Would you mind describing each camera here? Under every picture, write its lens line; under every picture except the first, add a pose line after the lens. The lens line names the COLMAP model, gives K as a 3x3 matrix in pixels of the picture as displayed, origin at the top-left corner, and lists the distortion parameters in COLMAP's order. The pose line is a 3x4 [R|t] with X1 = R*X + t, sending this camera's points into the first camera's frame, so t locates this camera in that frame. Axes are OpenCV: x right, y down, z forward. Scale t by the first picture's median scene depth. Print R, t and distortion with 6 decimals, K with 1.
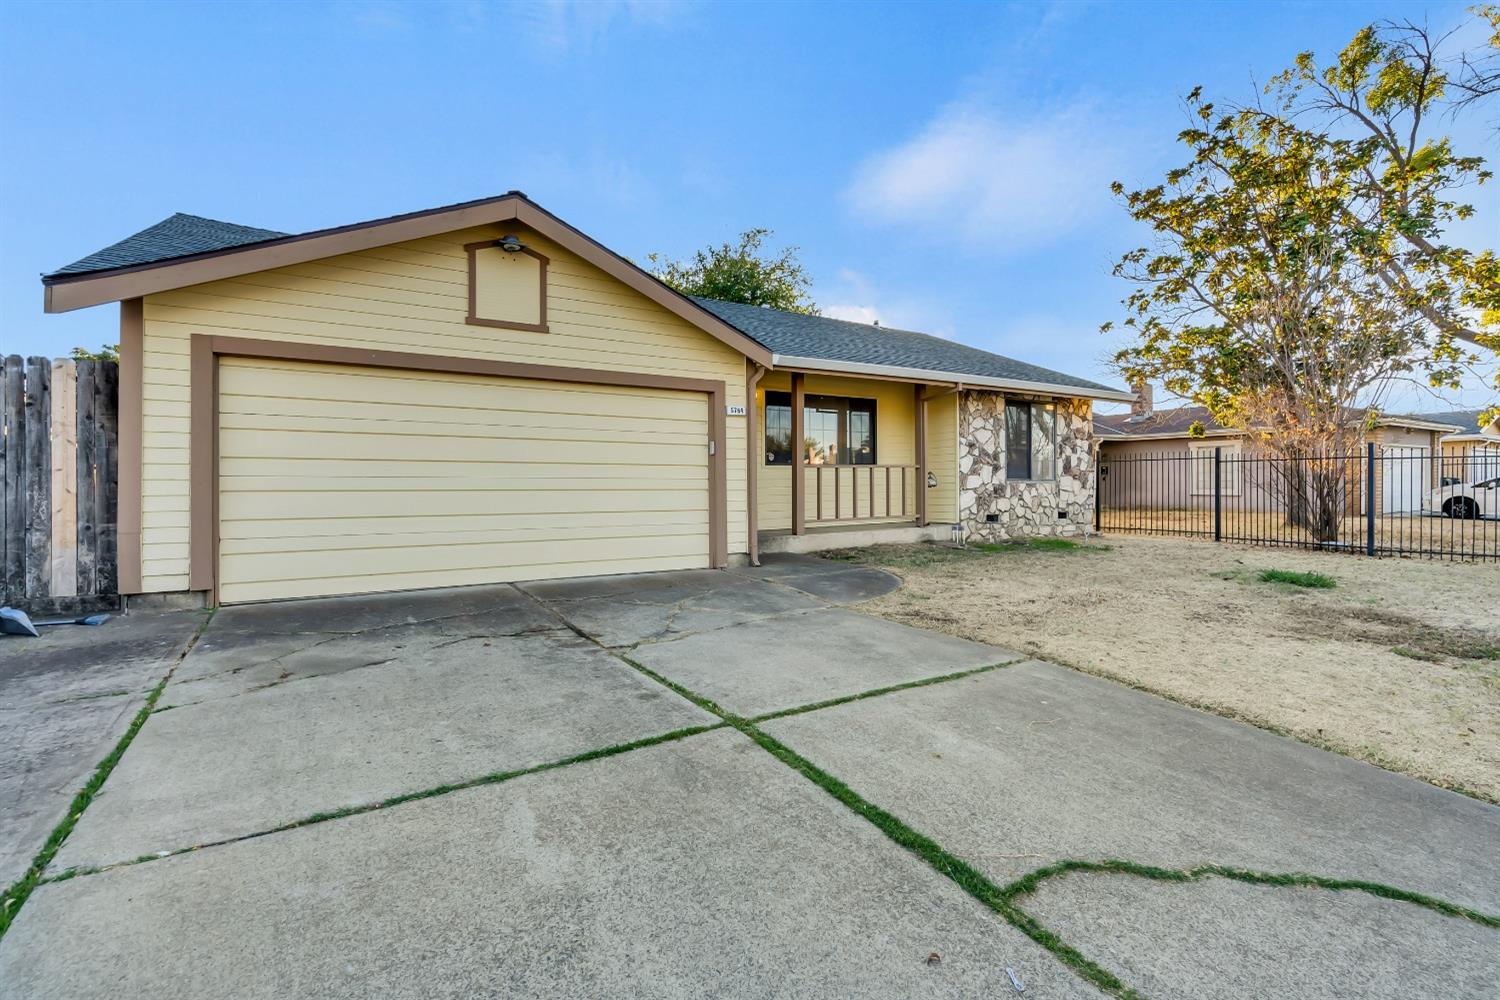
lens RADIAL K [[676.6, 0, 750.1], [0, 676.6, 472.6], [0, 0, 1]] dist [0.002370, 0.000470]
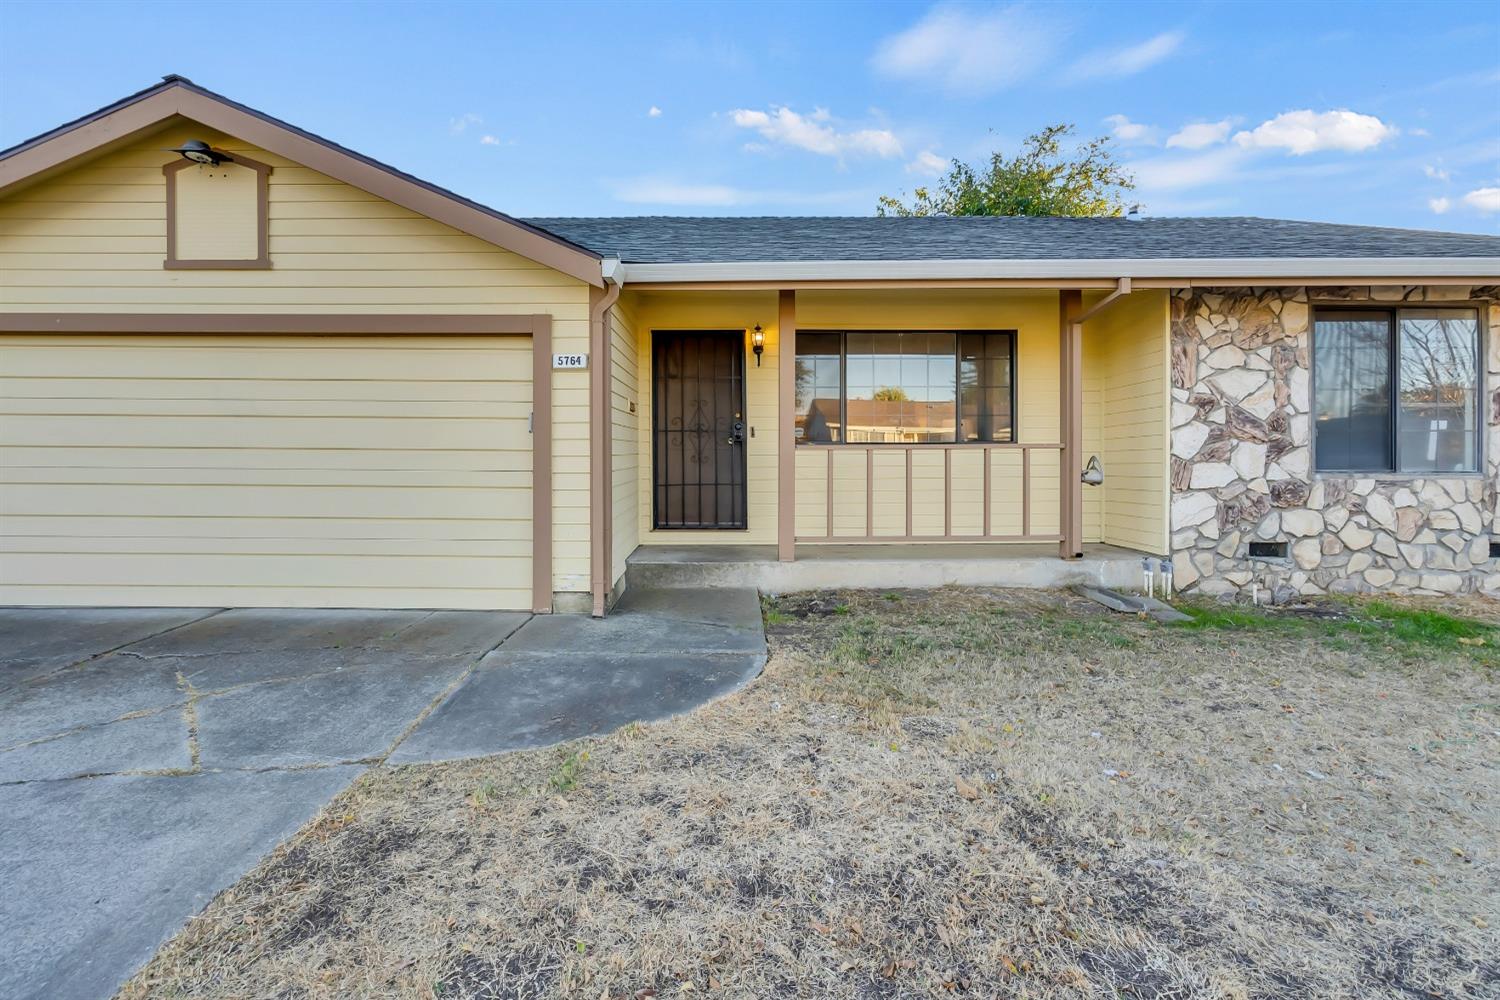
lens RADIAL K [[693.9, 0, 730.1], [0, 693.9, 452.2], [0, 0, 1]] dist [0.002975, 0.000508]
pose [[0.846718, 0.002313, -0.532036, 0.306398], [0.003280, 0.999949, 0.009567, -0.009894], [0.532031, -0.009845, 0.846668, 0.377269]]
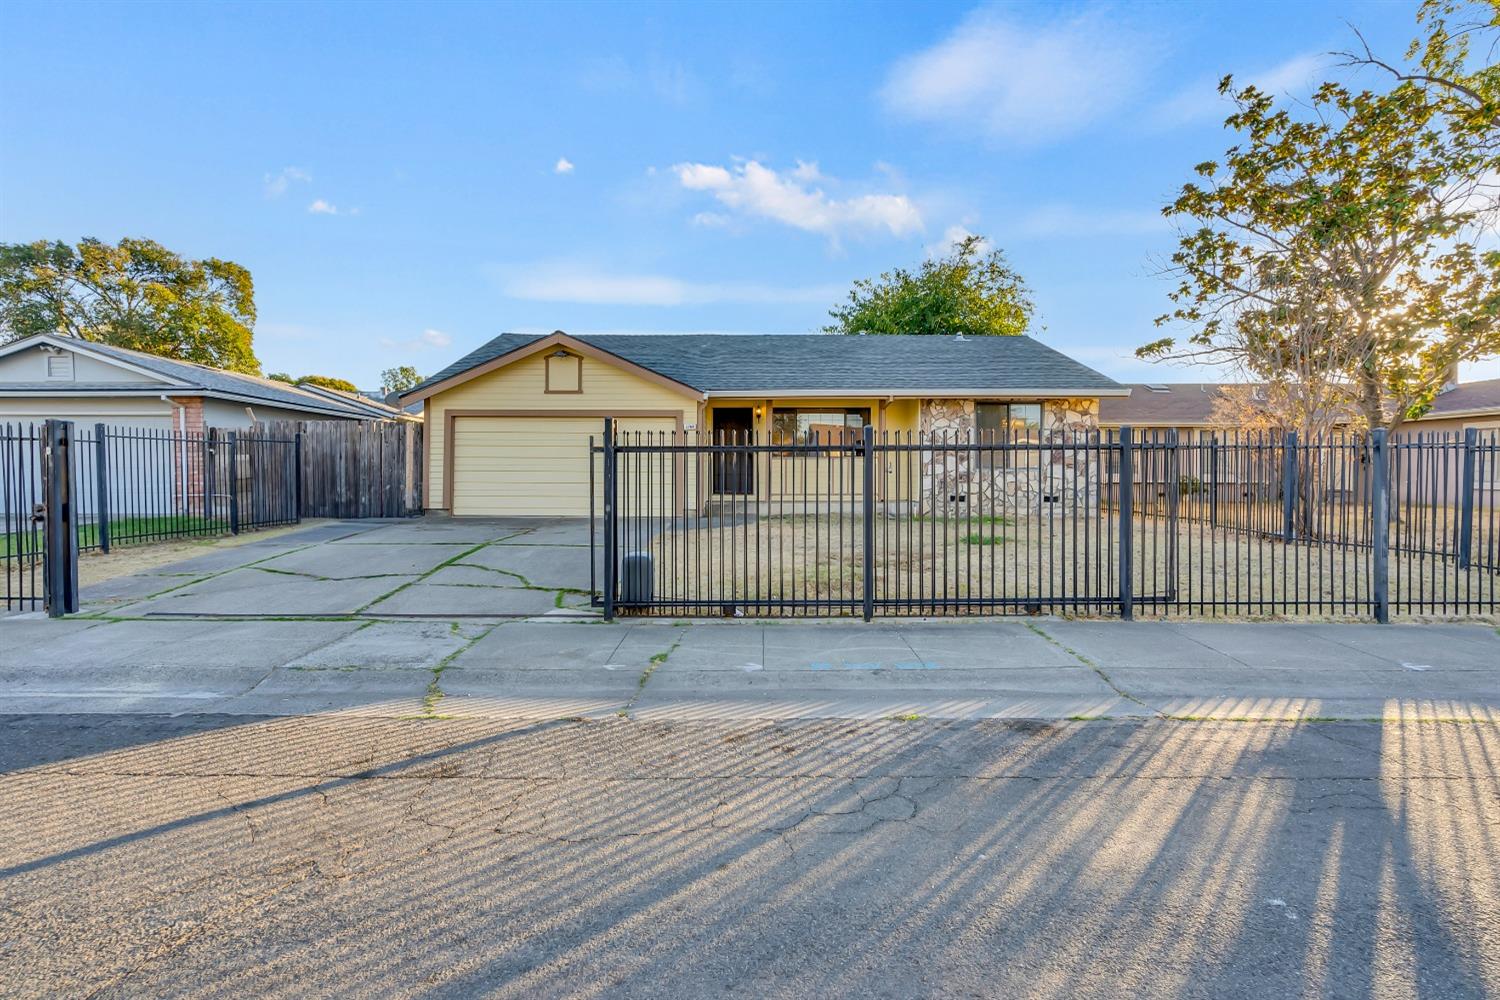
lens RADIAL K [[676.6, 0, 750.1], [0, 676.6, 472.6], [0, 0, 1]] dist [0.002370, 0.000470]
pose [[0.854052, 0.004619, -0.520168, 0.705067], [0.002775, 0.999906, 0.013435, 0.001739], [0.520181, -0.012917, 0.853959, -0.278758]]
